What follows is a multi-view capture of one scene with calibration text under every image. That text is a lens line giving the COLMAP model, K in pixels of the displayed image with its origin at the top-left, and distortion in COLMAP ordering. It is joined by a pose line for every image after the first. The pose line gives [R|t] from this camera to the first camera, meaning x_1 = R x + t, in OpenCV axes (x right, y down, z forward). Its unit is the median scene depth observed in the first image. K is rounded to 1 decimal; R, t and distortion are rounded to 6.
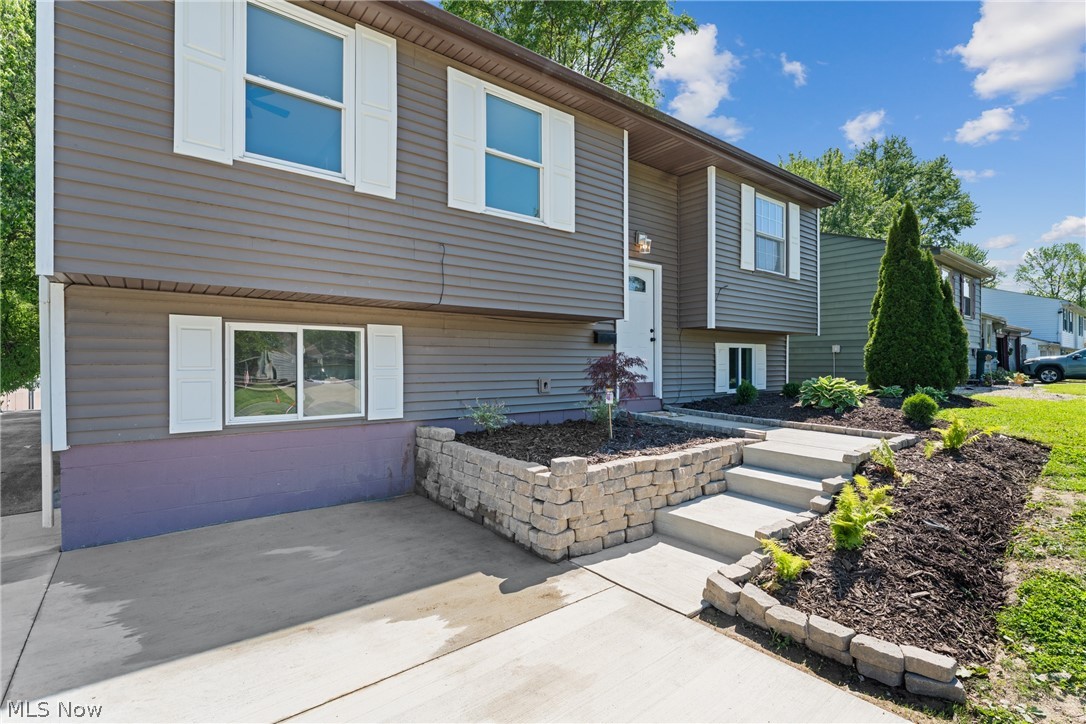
lens RADIAL K [[514.1, 0, 543.0], [0, 514.1, 362.0], [0, 0, 1]] dist [0.000020, -0.000079]
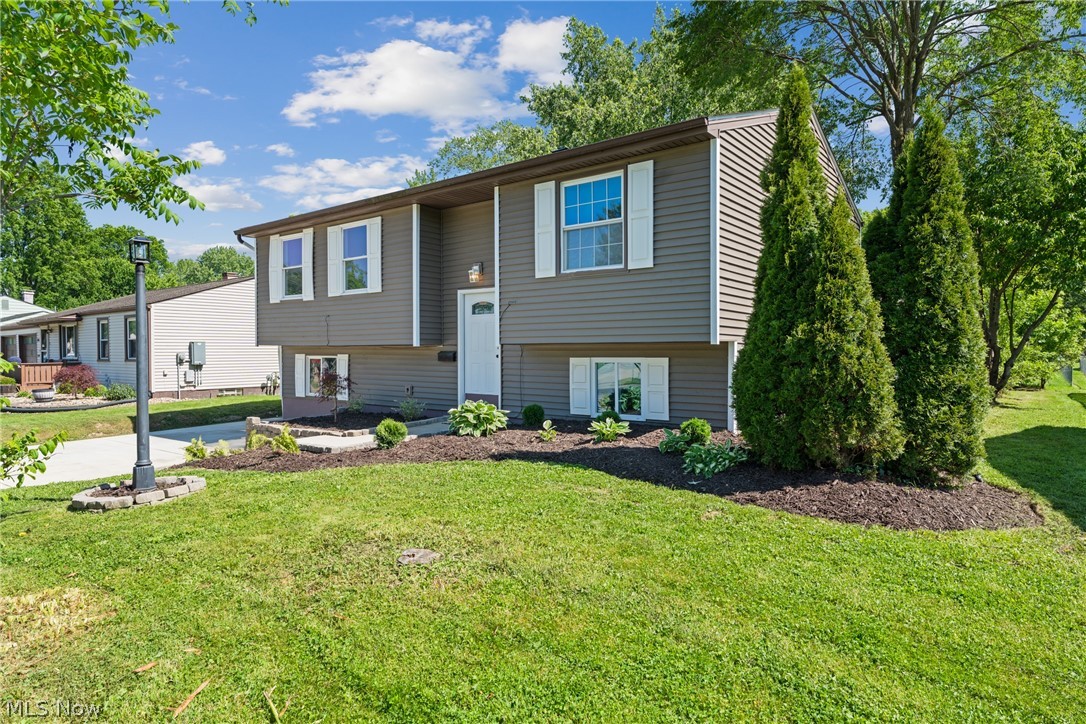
lens RADIAL K [[631.6, 0, 543.0], [0, 631.6, 362.0], [0, 0, 1]] dist [-0.002118, -0.000306]
pose [[0.244169, 0.019877, -0.969529, 2.339154], [0.007024, 0.999727, 0.022265, -0.091621], [0.969707, -0.012246, 0.243963, 1.162095]]
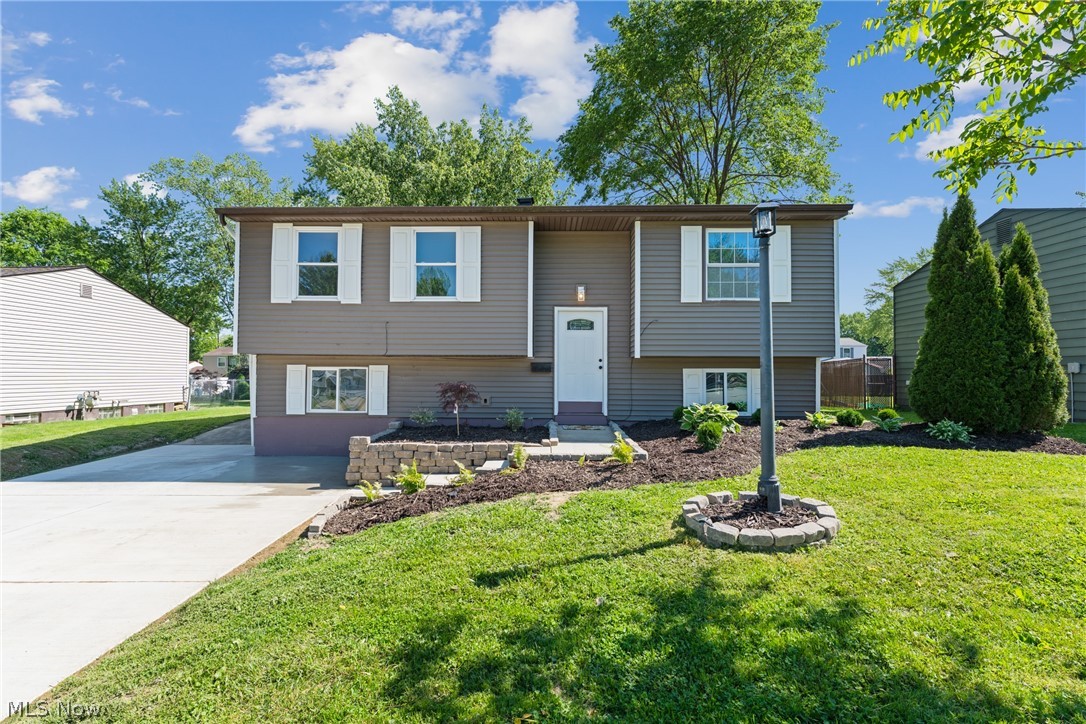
lens RADIAL K [[502.0, 0, 527.2], [0, 502.0, 365.1], [0, 0, 1]] dist [0.002674, 0.000151]
pose [[0.768085, -0.007560, -0.640303, 1.299173], [-0.003574, 0.999864, -0.016093, -0.045124], [0.640338, 0.014649, 0.767954, -0.066992]]
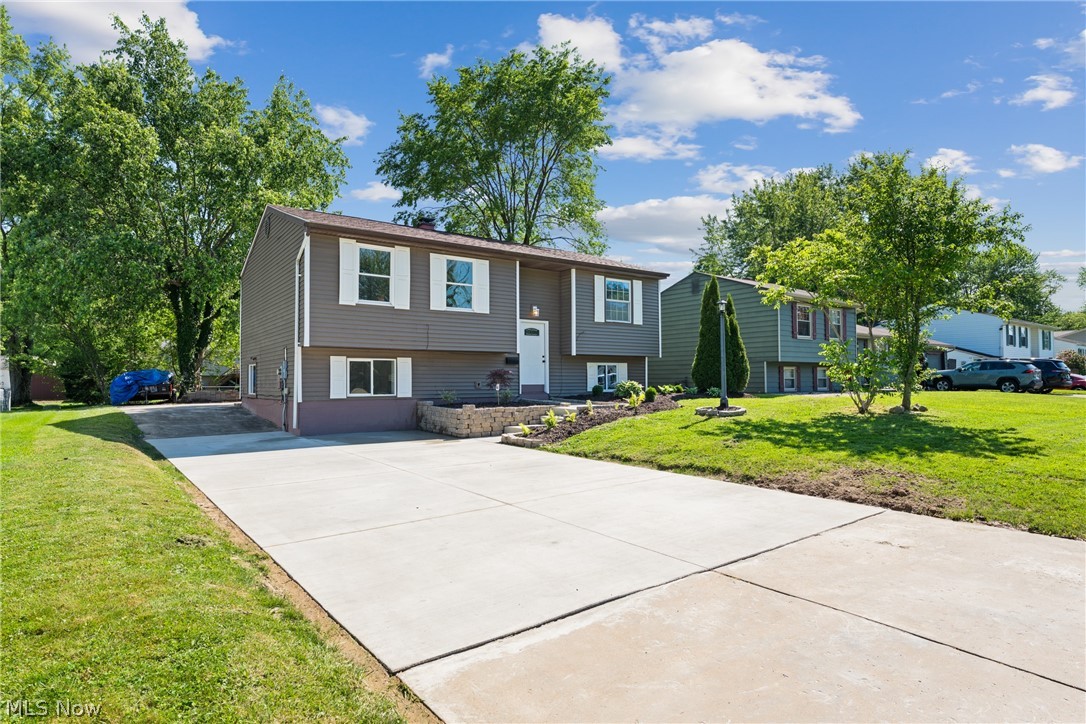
lens RADIAL K [[618.8, 0, 543.0], [0, 618.8, 362.0], [0, 0, 1]] dist [0.000177, 0.000054]
pose [[0.999557, -0.003846, -0.029512, 0.421235], [0.003039, 0.999621, -0.027355, 0.028584], [0.029606, 0.027254, 0.999190, -1.848967]]
